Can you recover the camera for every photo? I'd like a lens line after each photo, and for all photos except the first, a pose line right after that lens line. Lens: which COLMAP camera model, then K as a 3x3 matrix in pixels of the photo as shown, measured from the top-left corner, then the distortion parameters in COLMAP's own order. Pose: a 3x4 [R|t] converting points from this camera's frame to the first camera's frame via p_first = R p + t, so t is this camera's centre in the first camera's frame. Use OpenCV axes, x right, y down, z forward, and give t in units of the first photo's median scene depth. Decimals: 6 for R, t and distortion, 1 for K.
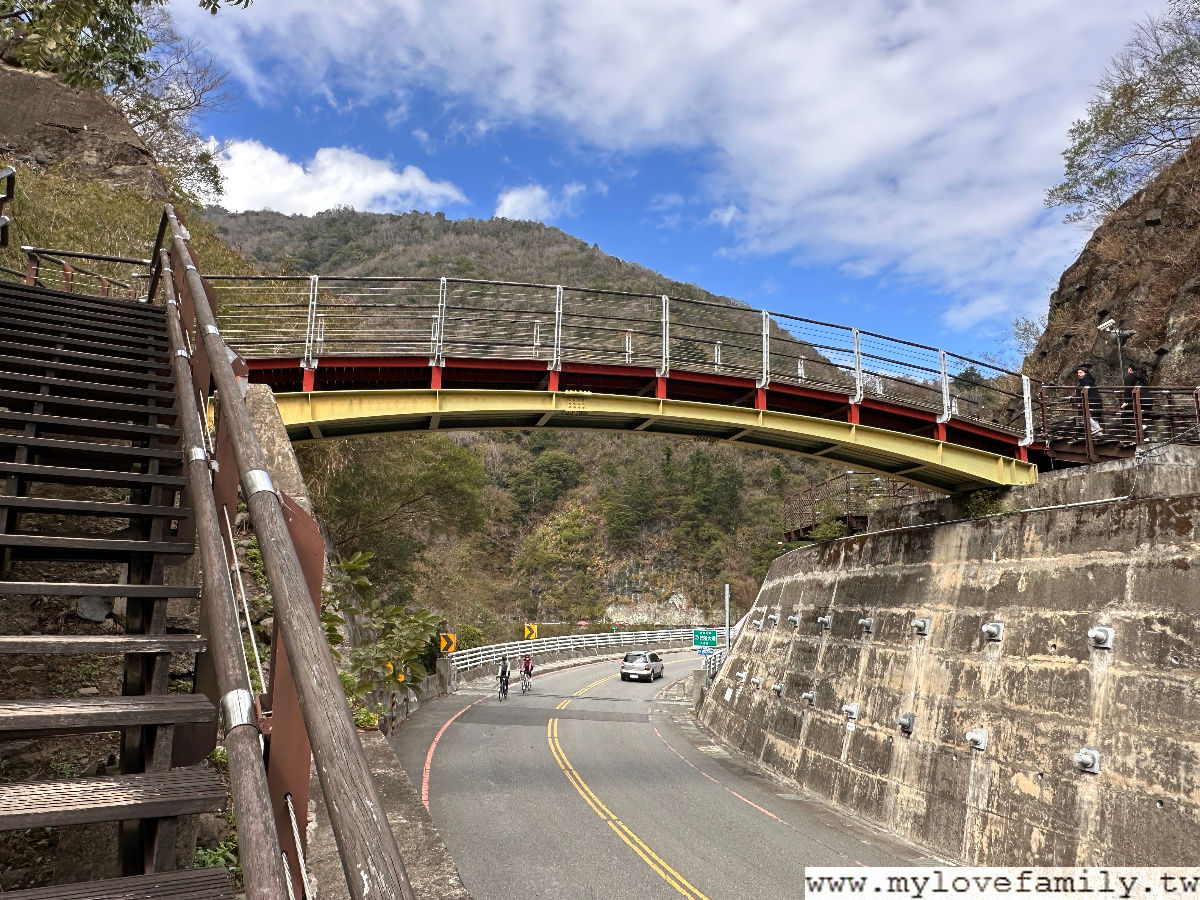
lens RADIAL K [[815.0, 0, 600.0], [0, 815.0, 450.0], [0, 0, 1]] dist [-0.004253, 0.000171]
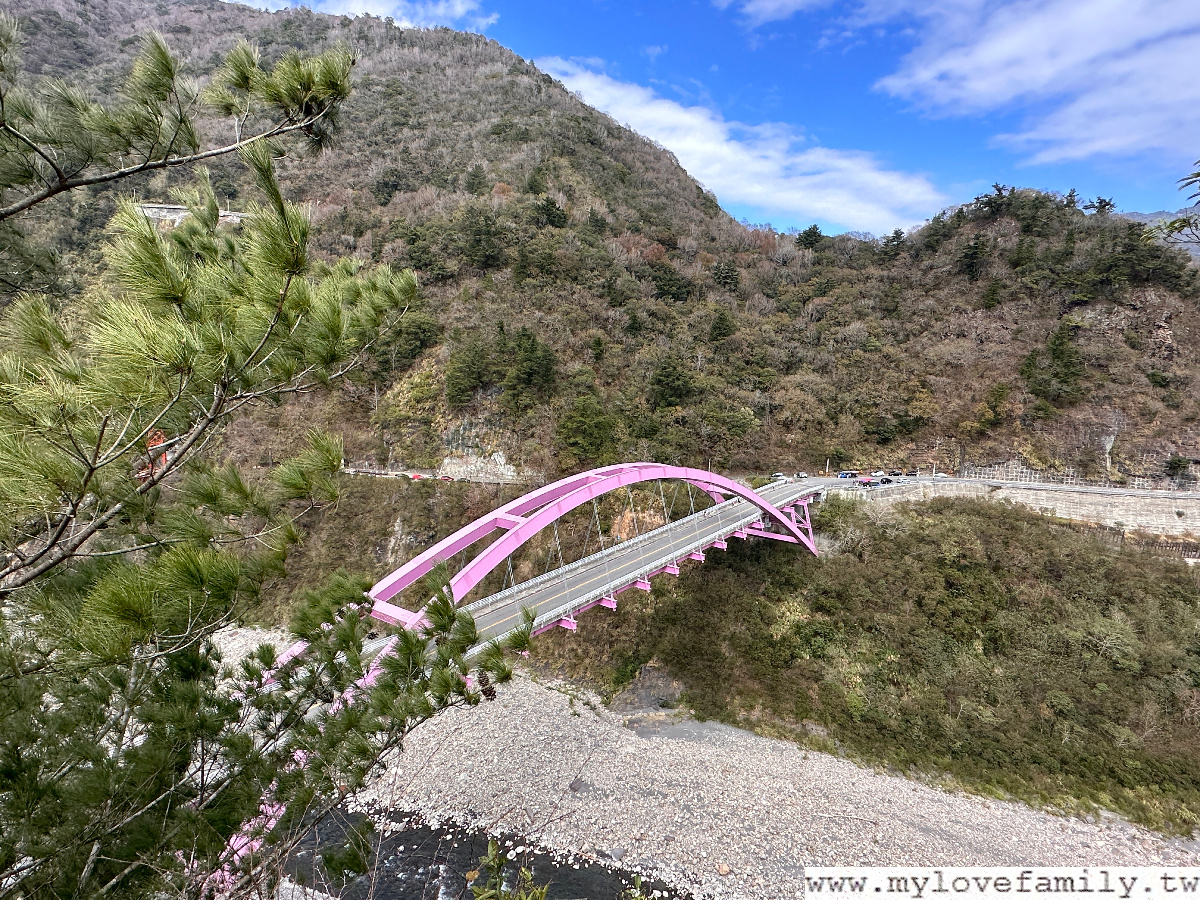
lens RADIAL K [[644.3, 0, 600.0], [0, 644.3, 450.0], [0, 0, 1]] dist [0.003955, -0.002289]
pose [[0.999594, 0.018110, 0.022007, 0.210892], [-0.024287, 0.945316, 0.325249, -0.132449], [-0.014913, -0.325652, 0.945372, 0.088161]]
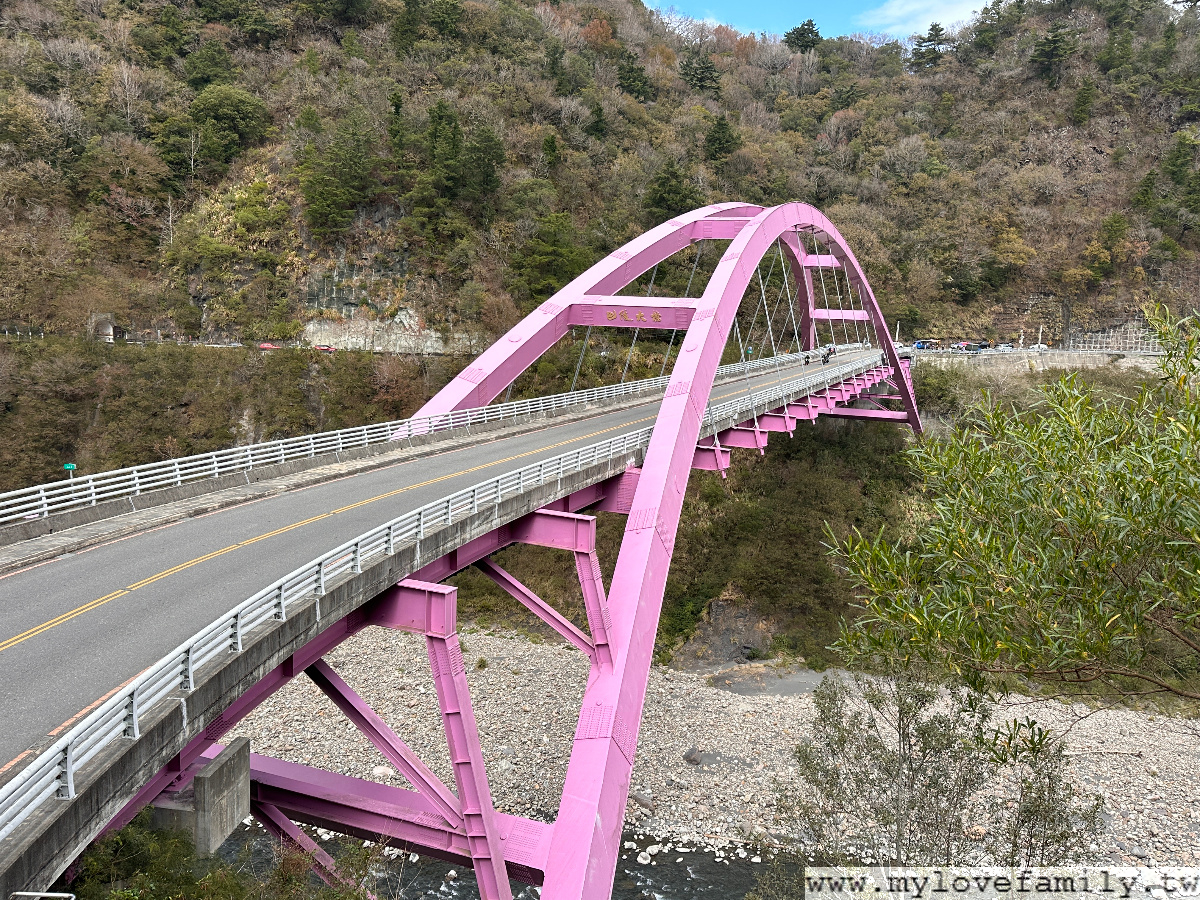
lens RADIAL K [[939.8, 0, 600.0], [0, 939.8, 450.0], [0, 0, 1]] dist [0.146727, -0.258230]
pose [[0.966325, -0.009248, 0.257157, 0.039918], [-0.076126, 0.944347, 0.320022, 0.008991], [-0.245805, -0.328821, 0.911842, 0.128754]]
